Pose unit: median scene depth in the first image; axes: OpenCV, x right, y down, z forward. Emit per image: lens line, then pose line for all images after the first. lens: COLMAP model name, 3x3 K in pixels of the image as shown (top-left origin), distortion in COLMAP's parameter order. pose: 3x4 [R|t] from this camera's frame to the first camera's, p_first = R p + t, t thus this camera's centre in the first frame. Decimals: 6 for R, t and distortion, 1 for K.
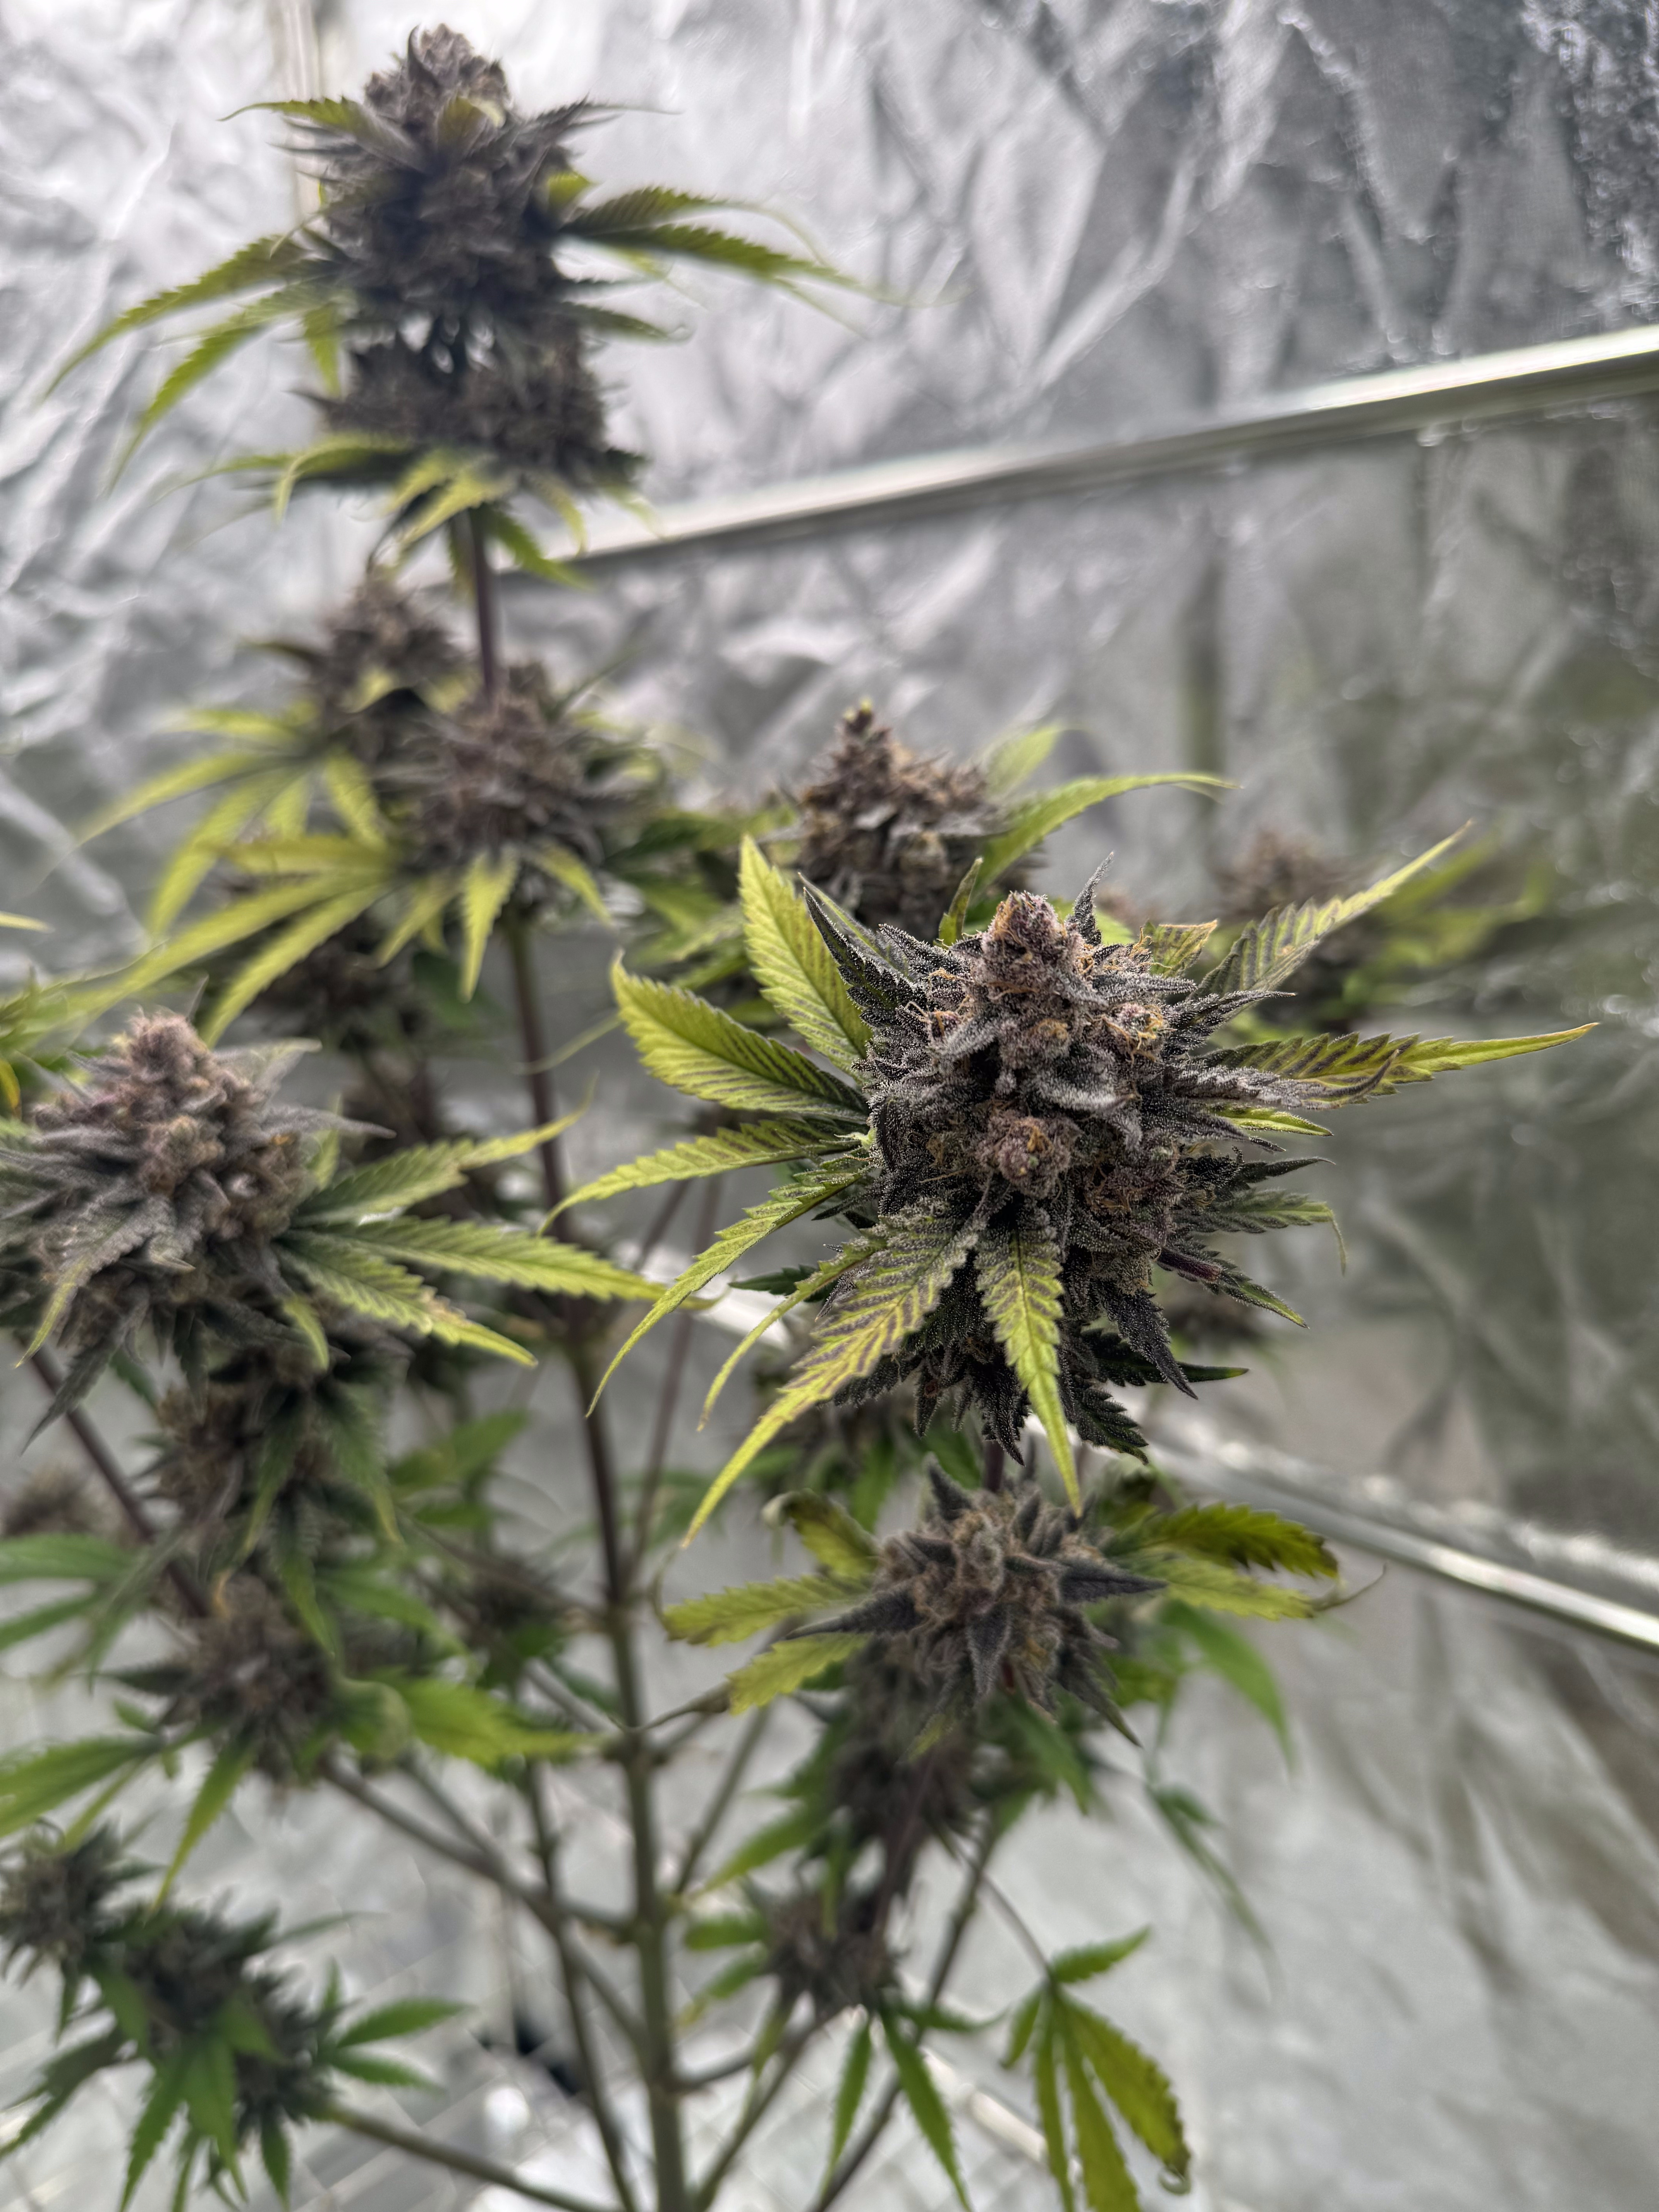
lens RADIAL K [[1586.1, 0, 823.7], [0, 1586.1, 1112.8], [0, 0, 1]] dist [-0.001524, -0.069462]
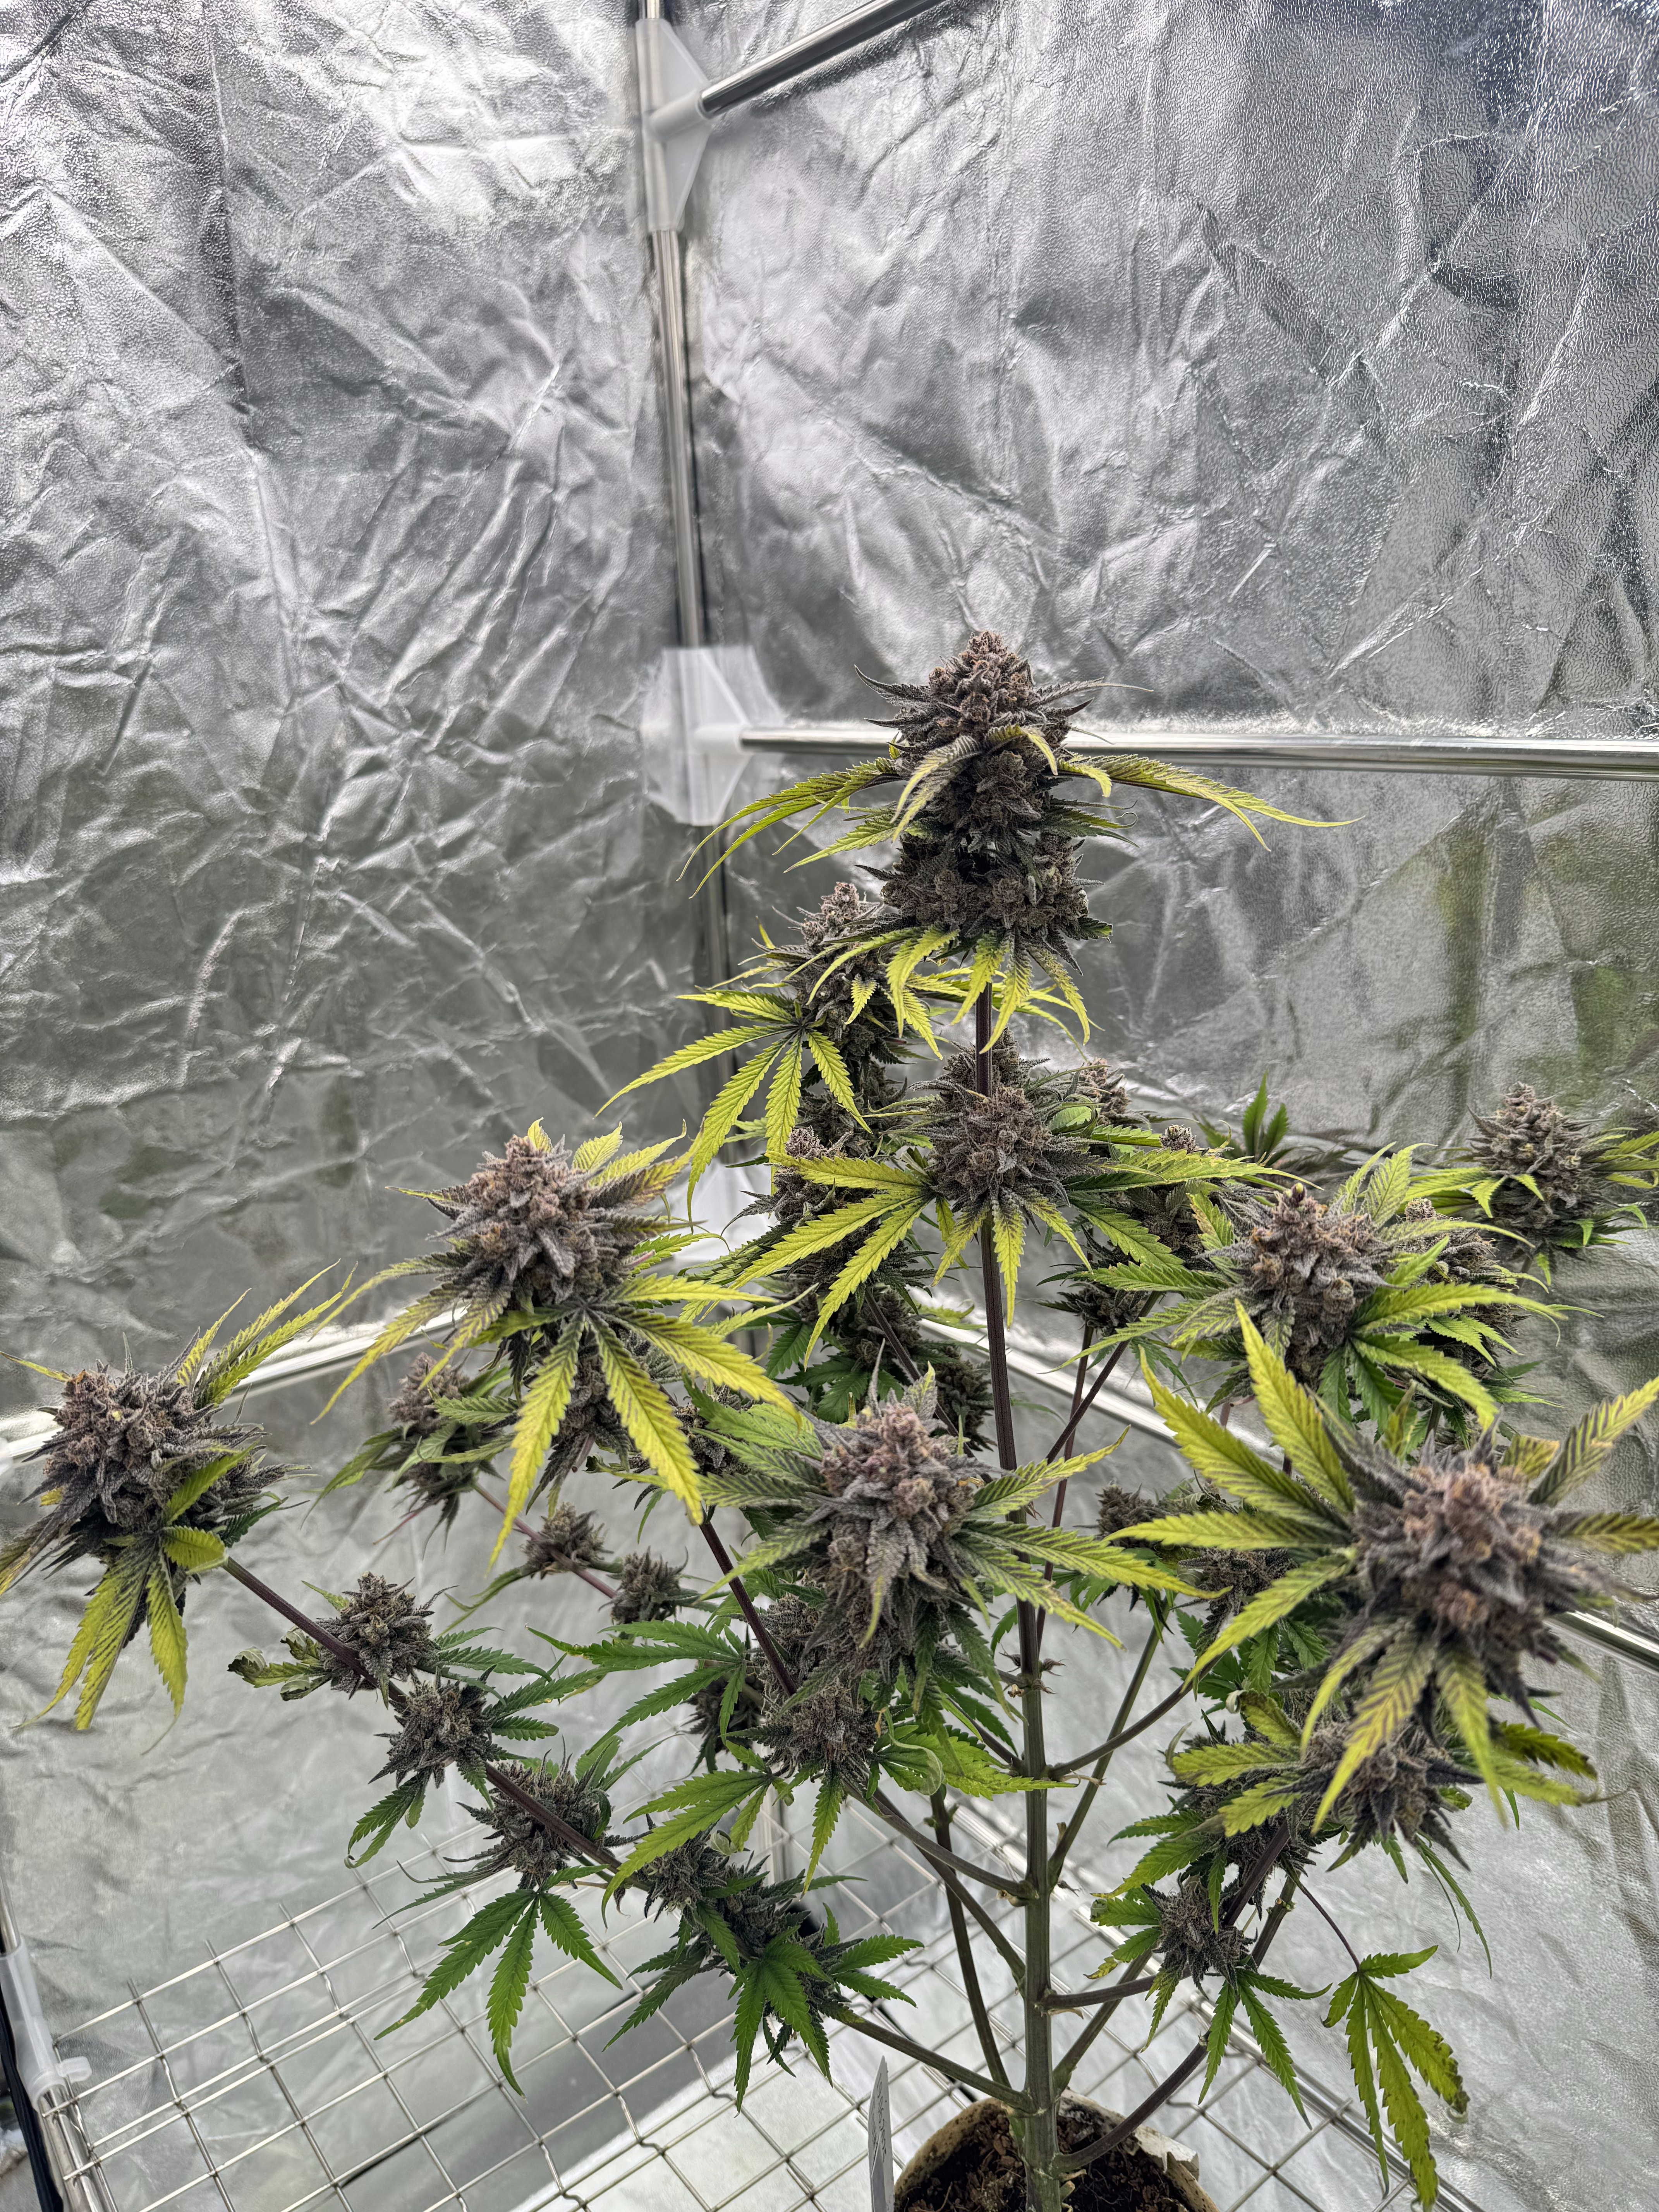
lens RADIAL K [[1532.4, 0, 830.4], [0, 1532.4, 1120.2], [0, 0, 1]] dist [-0.004315, -0.006439]
pose [[0.995390, 0.028096, -0.091708, -0.252173], [-0.021514, 0.997174, 0.071982, -0.358150], [0.093471, -0.069677, 0.993181, -0.452270]]
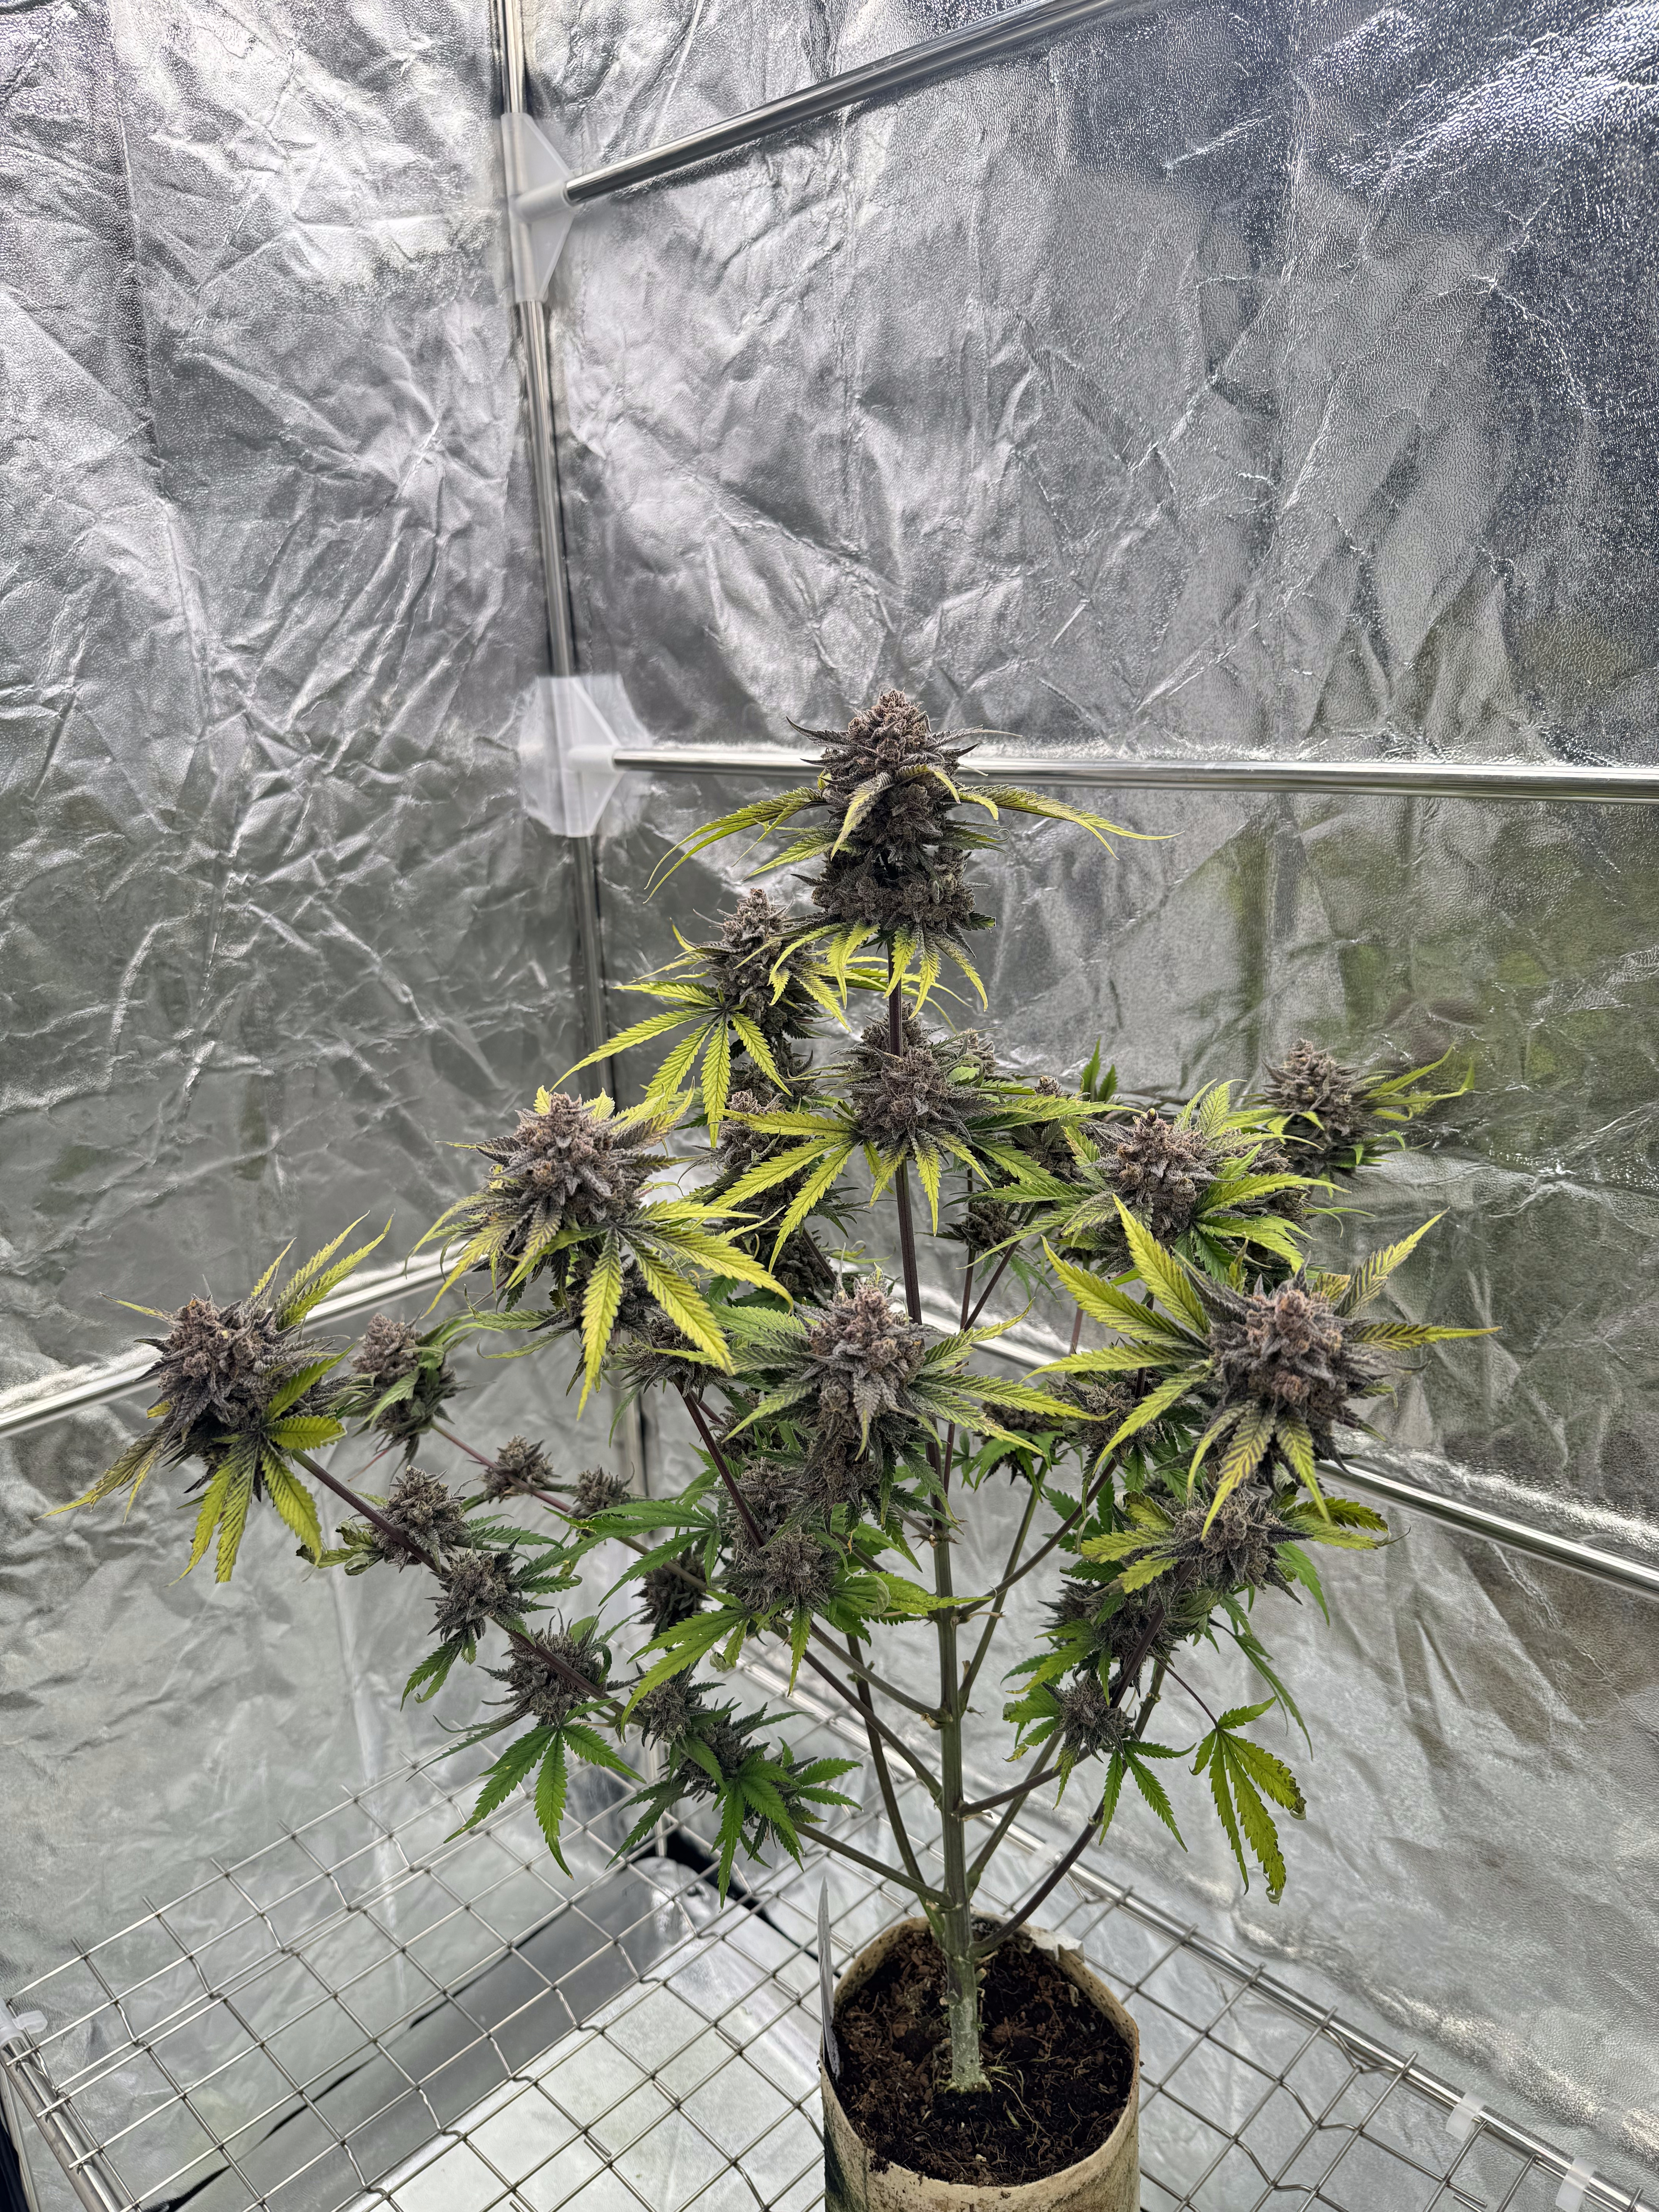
lens RADIAL K [[1543.2, 0, 800.3], [0, 1543.2, 1102.0], [0, 0, 1]] dist [0.009979, -0.016143]
pose [[0.999697, -0.007712, 0.023395, -0.409745], [0.006355, 0.998323, 0.057539, -0.330326], [-0.023799, -0.057372, 0.998069, -0.847380]]
